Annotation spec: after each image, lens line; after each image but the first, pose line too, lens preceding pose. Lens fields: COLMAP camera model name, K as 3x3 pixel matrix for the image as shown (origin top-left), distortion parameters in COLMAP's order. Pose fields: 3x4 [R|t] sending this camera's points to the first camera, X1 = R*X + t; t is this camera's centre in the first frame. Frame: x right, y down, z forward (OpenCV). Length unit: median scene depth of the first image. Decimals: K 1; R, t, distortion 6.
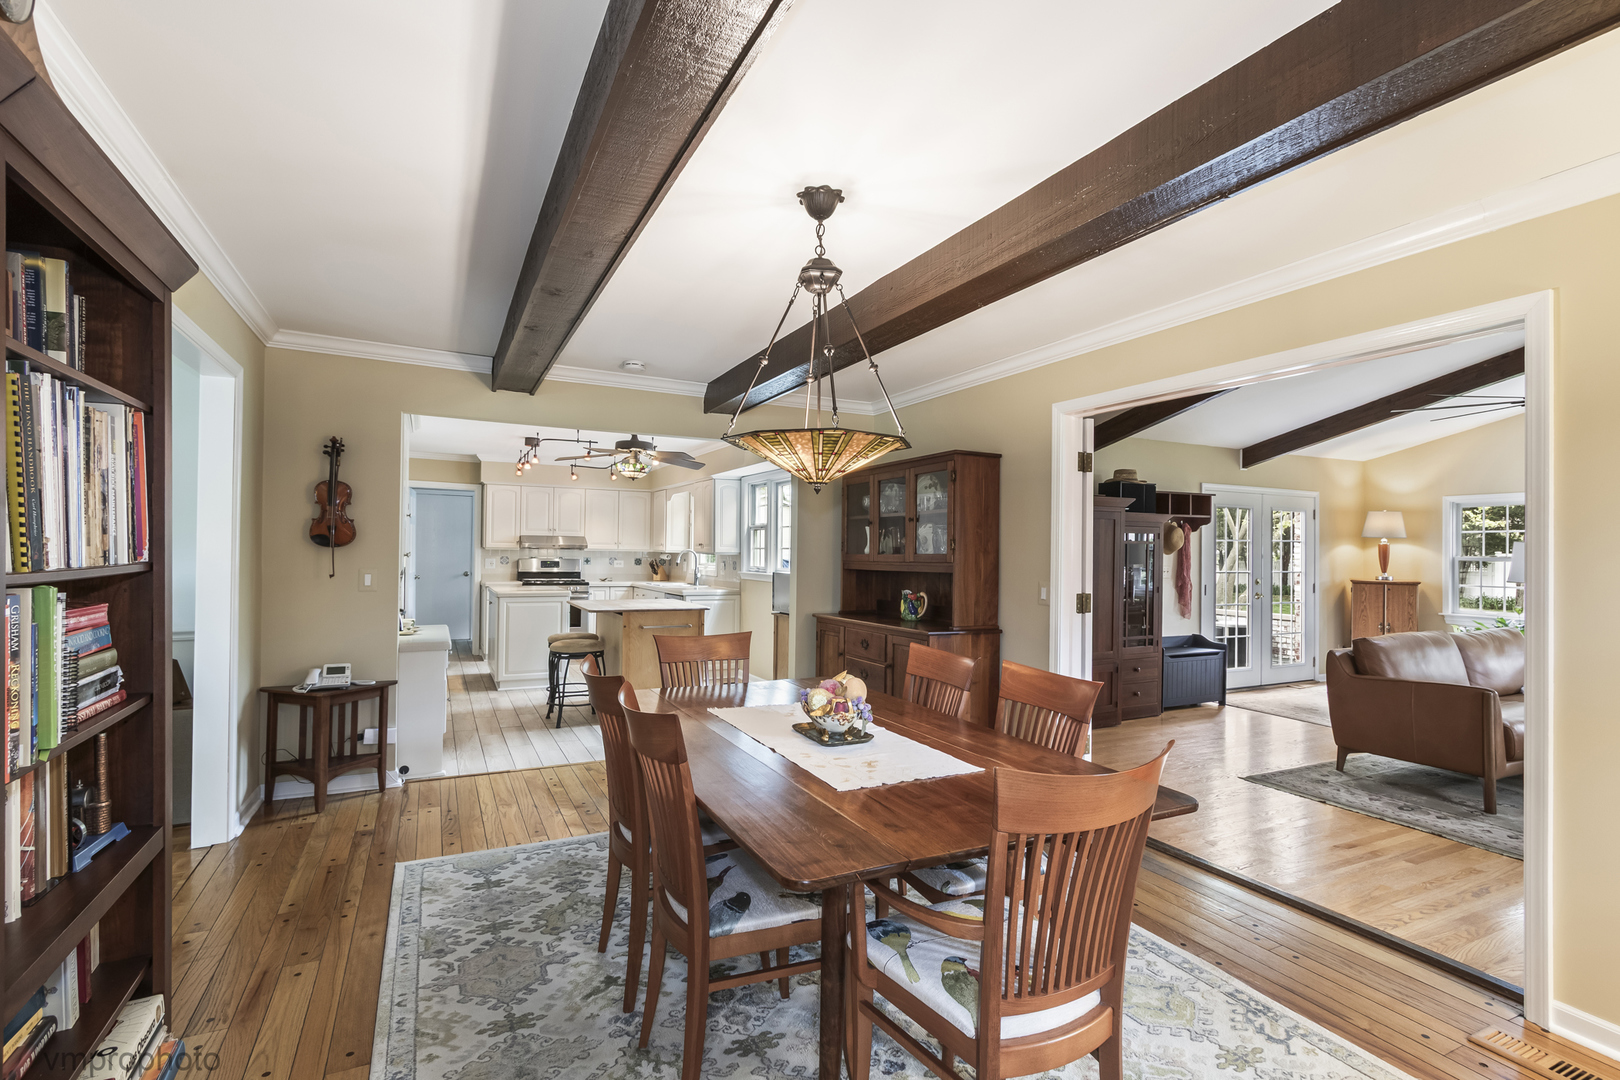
lens RADIAL K [[741.6, 0, 810.4], [0, 741.6, 535.8], [0, 0, 1]] dist [0.000304, -0.000421]
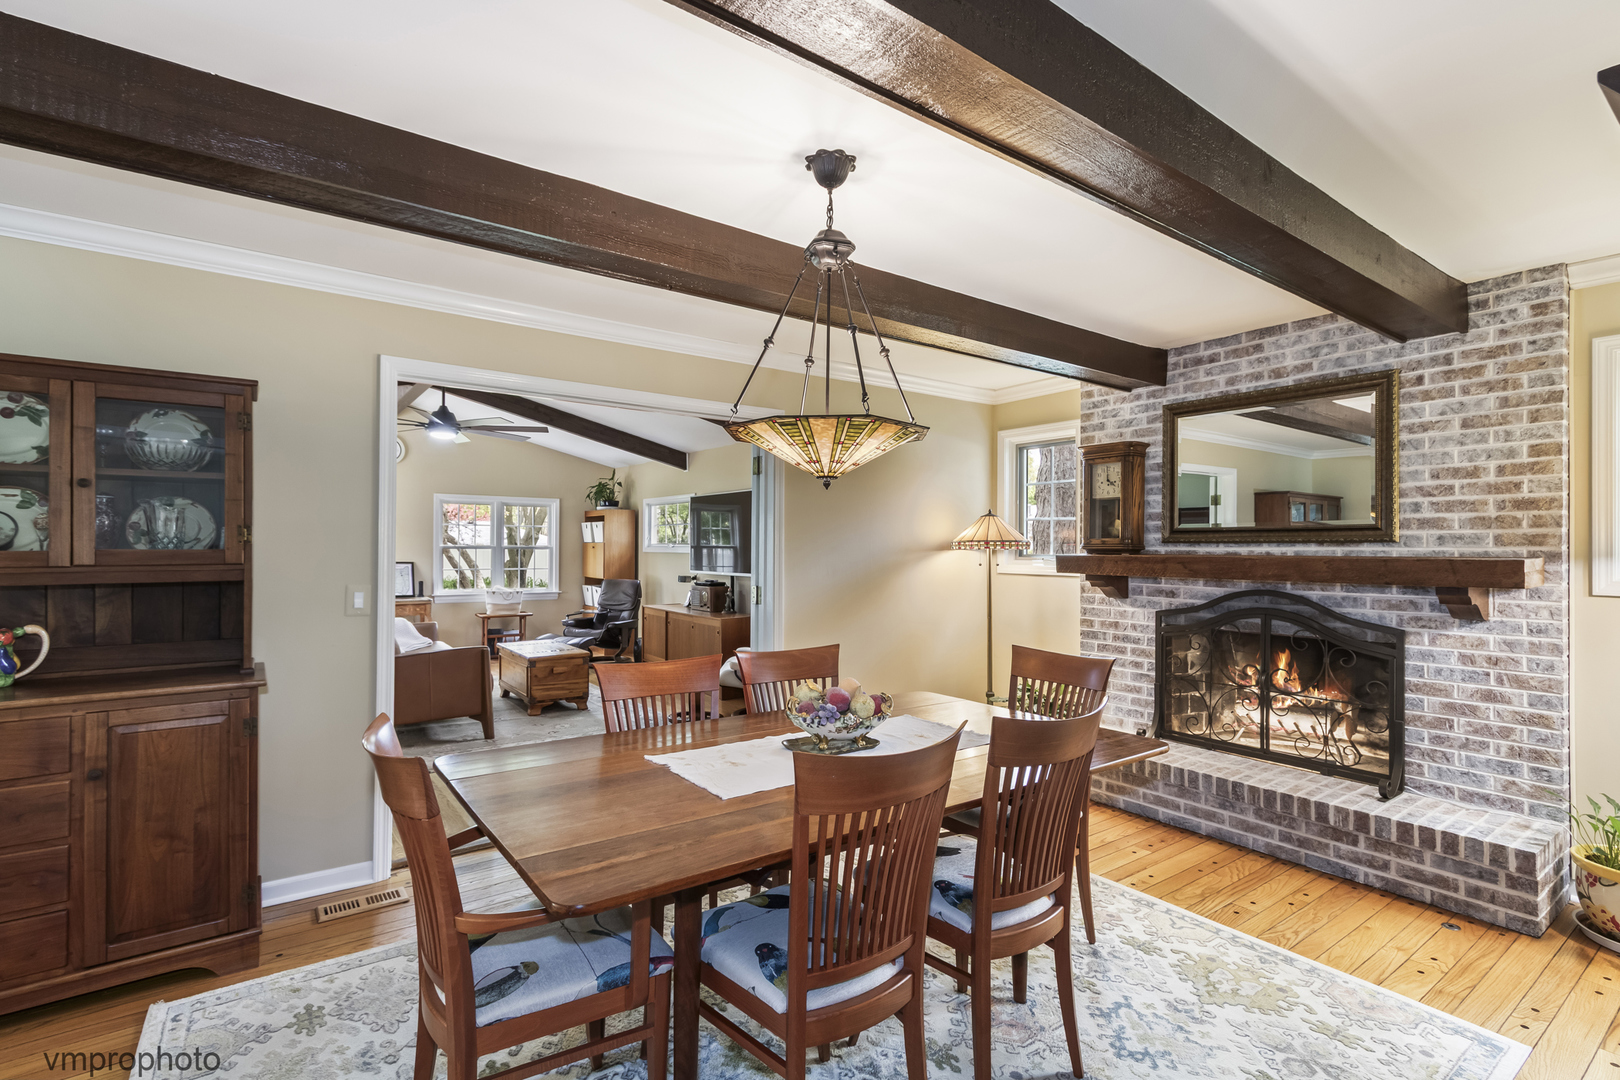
lens RADIAL K [[750.6, 0, 815.1], [0, 750.6, 545.0], [0, 0, 1]] dist [-0.000317, -0.000441]
pose [[-0.161544, -0.005724, 0.986849, -0.512974], [-0.023376, 0.999725, 0.001972, 0.007123], [-0.986589, -0.022750, -0.161633, 0.660445]]
